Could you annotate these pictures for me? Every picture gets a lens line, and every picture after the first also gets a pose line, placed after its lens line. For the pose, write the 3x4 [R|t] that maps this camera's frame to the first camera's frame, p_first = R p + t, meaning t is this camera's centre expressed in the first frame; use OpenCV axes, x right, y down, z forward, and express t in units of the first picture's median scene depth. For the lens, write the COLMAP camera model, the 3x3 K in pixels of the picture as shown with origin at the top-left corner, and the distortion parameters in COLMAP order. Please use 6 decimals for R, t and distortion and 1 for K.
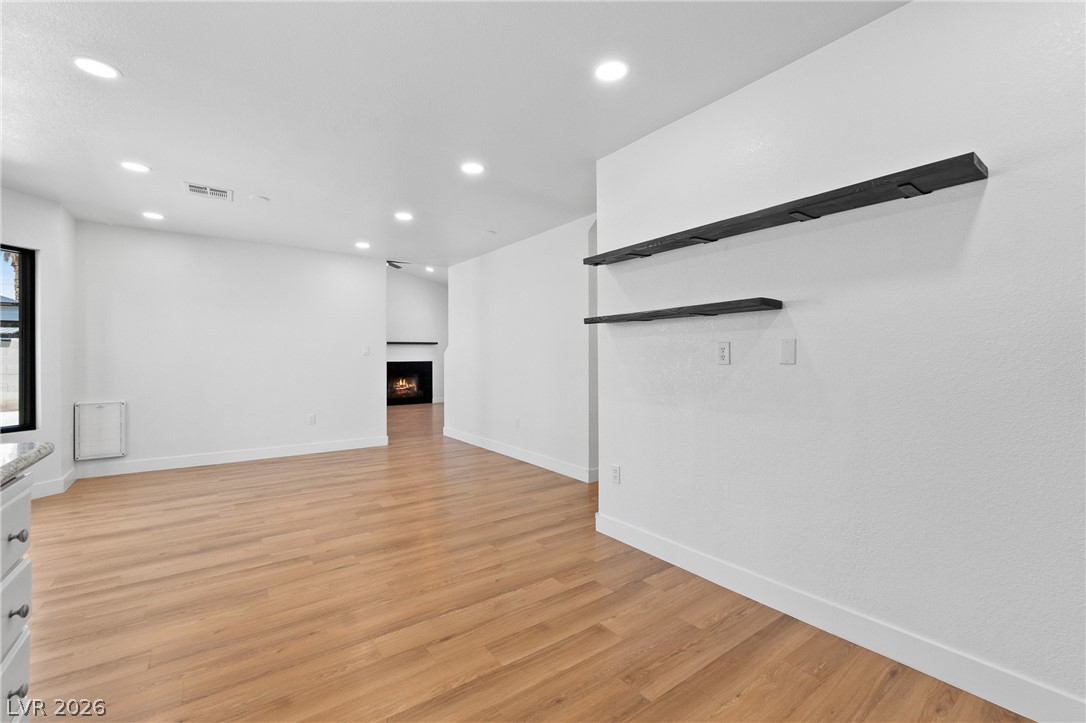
lens RADIAL K [[465.1, 0, 543.5], [0, 465.1, 354.9], [0, 0, 1]] dist [-0.007049, 0.002730]
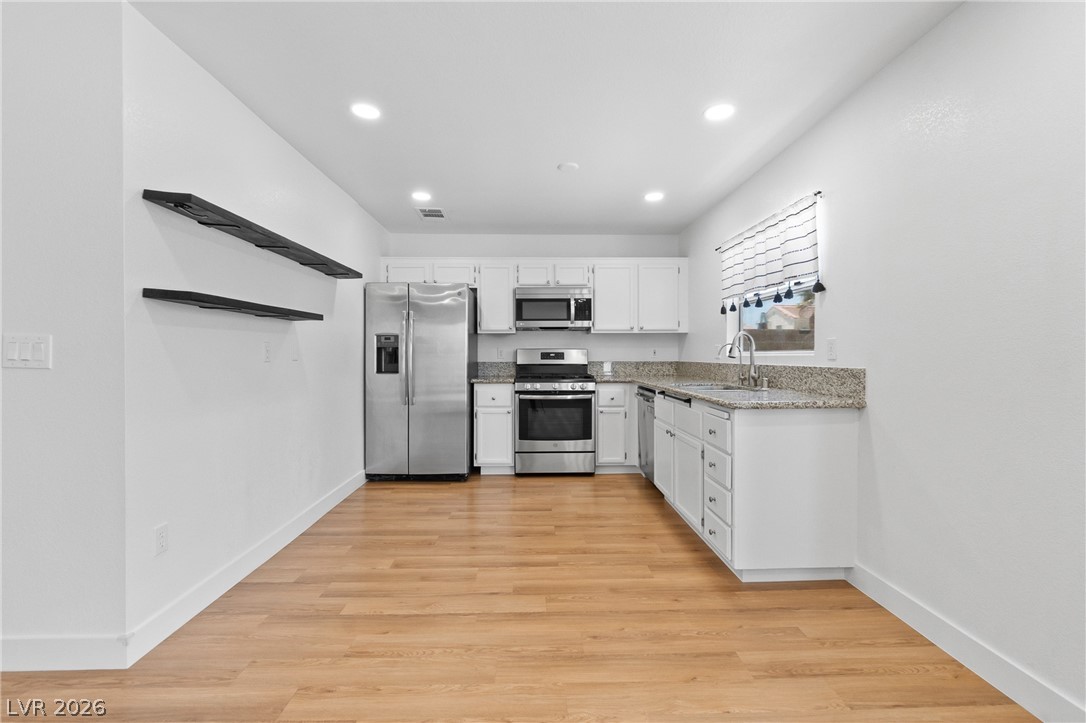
lens RADIAL K [[465.1, 0, 541.0], [0, 465.1, 360.0], [0, 0, 1]] dist [-0.007049, 0.002730]
pose [[-0.821913, -0.002563, 0.569608, -0.671655], [-0.000884, 0.999994, 0.003224, 0.009593], [-0.569613, 0.002146, -0.821910, 1.302092]]
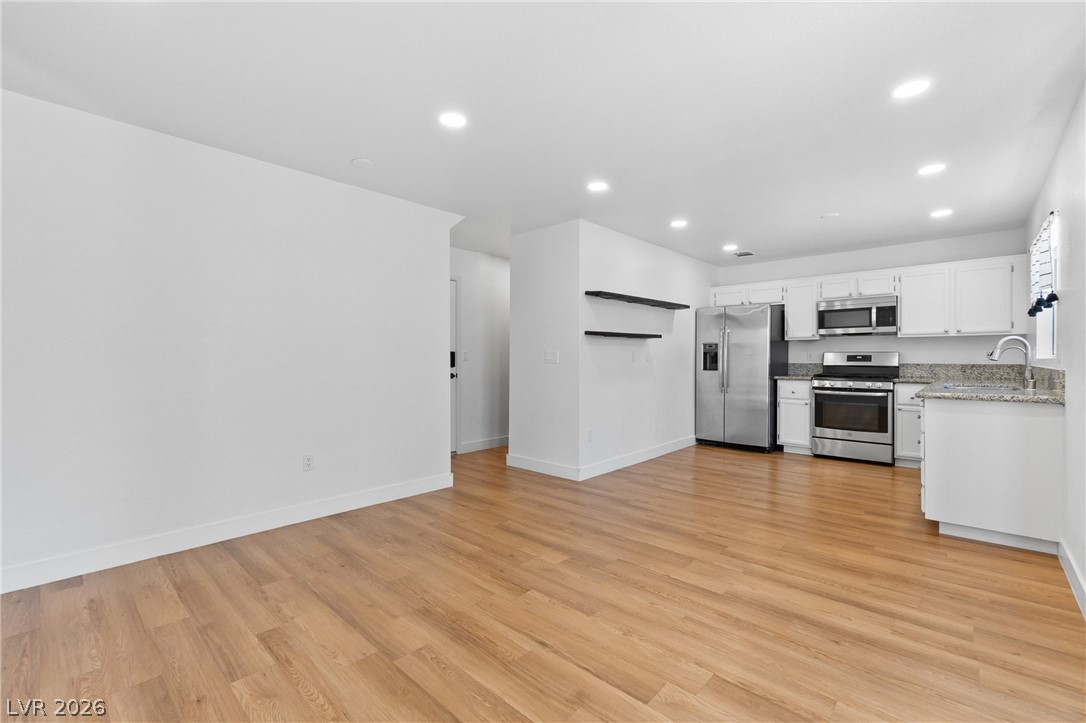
lens RADIAL K [[465.1, 0, 545.1], [0, 465.1, 361.7], [0, 0, 1]] dist [-0.007049, 0.002730]
pose [[-0.195406, -0.007054, 0.980697, -1.386416], [-0.004578, 0.999970, 0.006280, 0.007967], [-0.980712, -0.003263, -0.195432, 1.533063]]
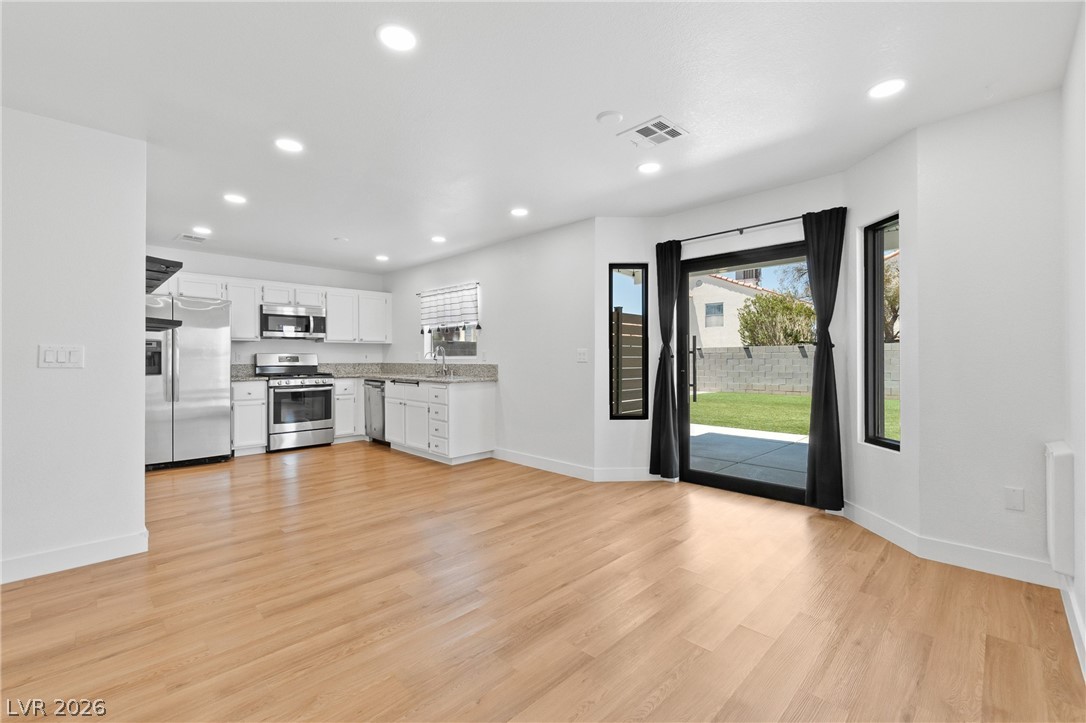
lens RADIAL K [[465.1, 0, 541.4], [0, 465.1, 358.2], [0, 0, 1]] dist [-0.007049, 0.002730]
pose [[-0.987946, 0.003368, -0.154763, -0.558892], [0.004441, 0.999968, -0.006588, 0.015815], [0.154736, -0.007196, -0.987930, 2.231661]]
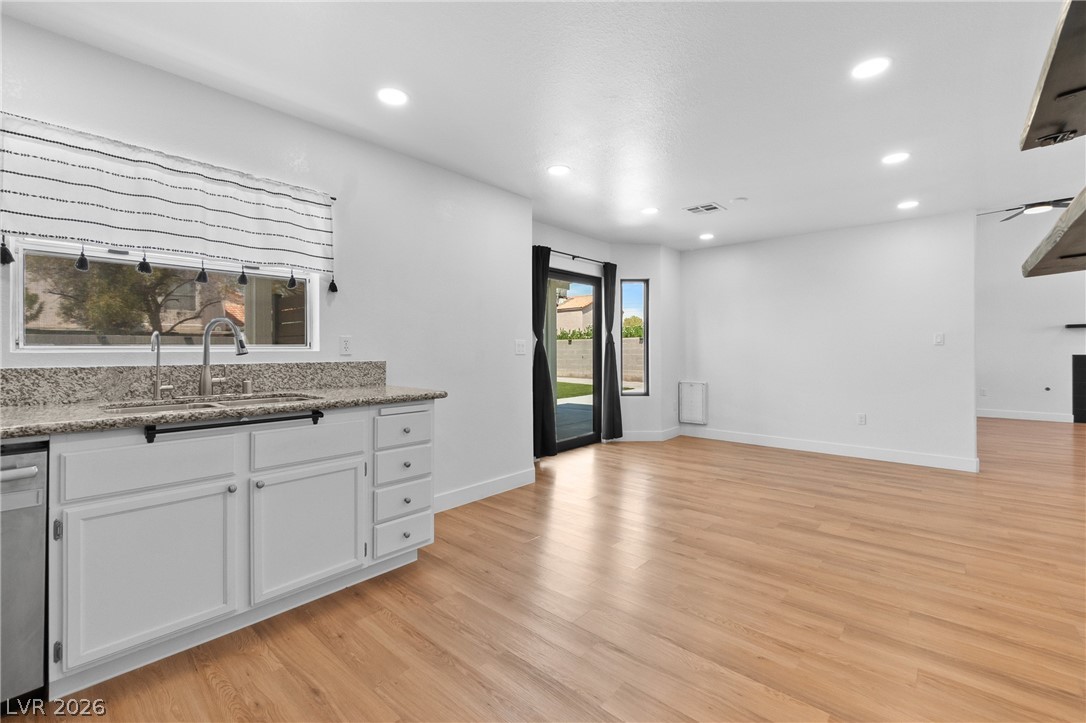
lens RADIAL K [[465.1, 0, 547.2], [0, 465.1, 356.3], [0, 0, 1]] dist [-0.007049, 0.002730]
pose [[0.221119, 0.013850, -0.975148, 0.454511], [0.007081, 0.999850, 0.015807, 0.001127], [0.975221, -0.010401, 0.220988, 0.449730]]
